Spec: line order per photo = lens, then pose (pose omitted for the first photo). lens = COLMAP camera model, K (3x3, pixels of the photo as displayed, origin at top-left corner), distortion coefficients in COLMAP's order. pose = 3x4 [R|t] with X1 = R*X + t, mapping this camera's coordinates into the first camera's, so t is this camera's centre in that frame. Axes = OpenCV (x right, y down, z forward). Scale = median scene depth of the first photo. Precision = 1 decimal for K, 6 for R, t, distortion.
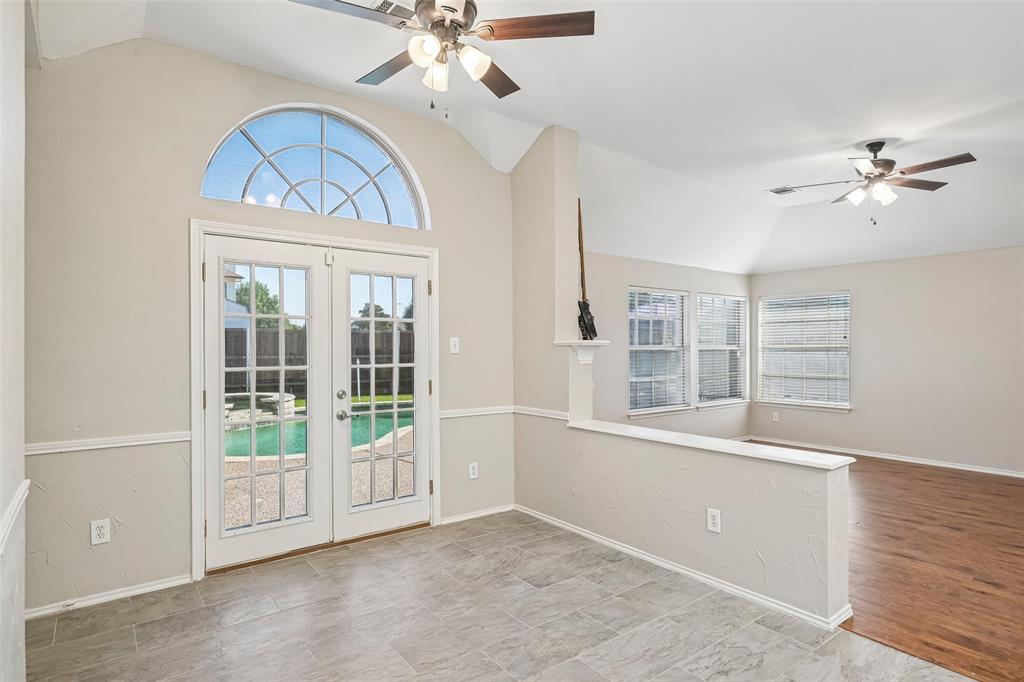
lens RADIAL K [[545.8, 0, 512.8], [0, 545.8, 344.7], [0, 0, 1]] dist [0.001935, -0.000330]
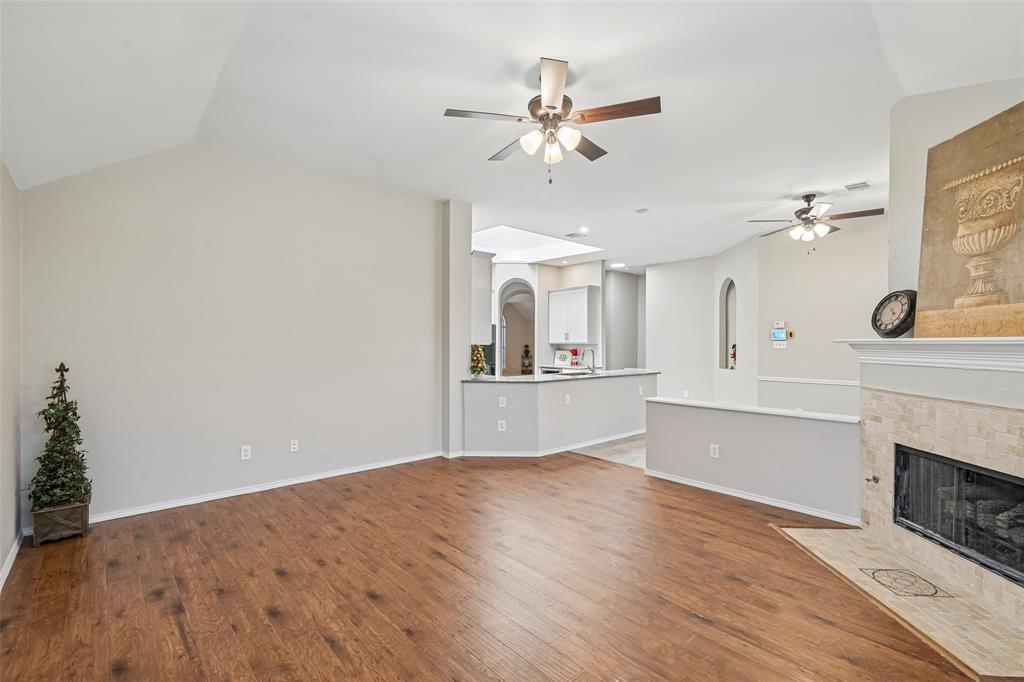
lens RADIAL K [[455.1, 0, 514.7], [0, 455.1, 345.3], [0, 0, 1]] dist [0.001115, 0.000448]
pose [[-0.996699, -0.003726, -0.081098, 0.845677], [-0.003592, 0.999992, -0.001803, 0.007305], [0.081104, -0.001505, -0.996704, 1.809475]]
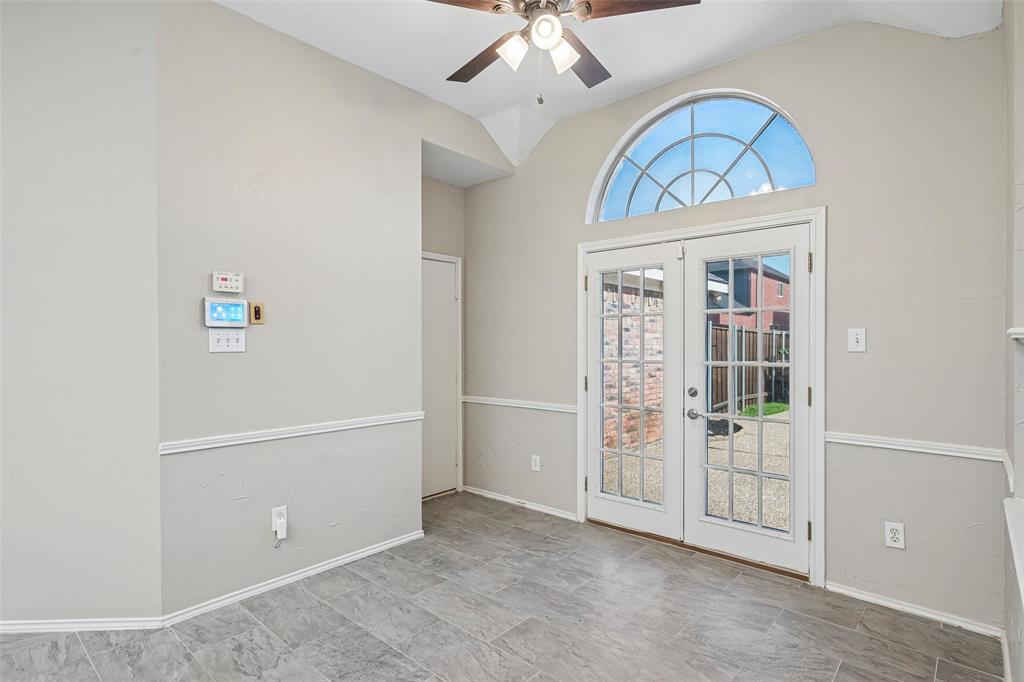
lens RADIAL K [[519.4, 0, 510.4], [0, 519.4, 345.6], [0, 0, 1]] dist [0.001429, -0.000539]
pose [[0.191392, 0.006655, -0.981491, 0.465419], [0.003879, 0.999964, 0.007537, 0.001810], [0.981506, -0.005250, 0.191359, 0.466405]]
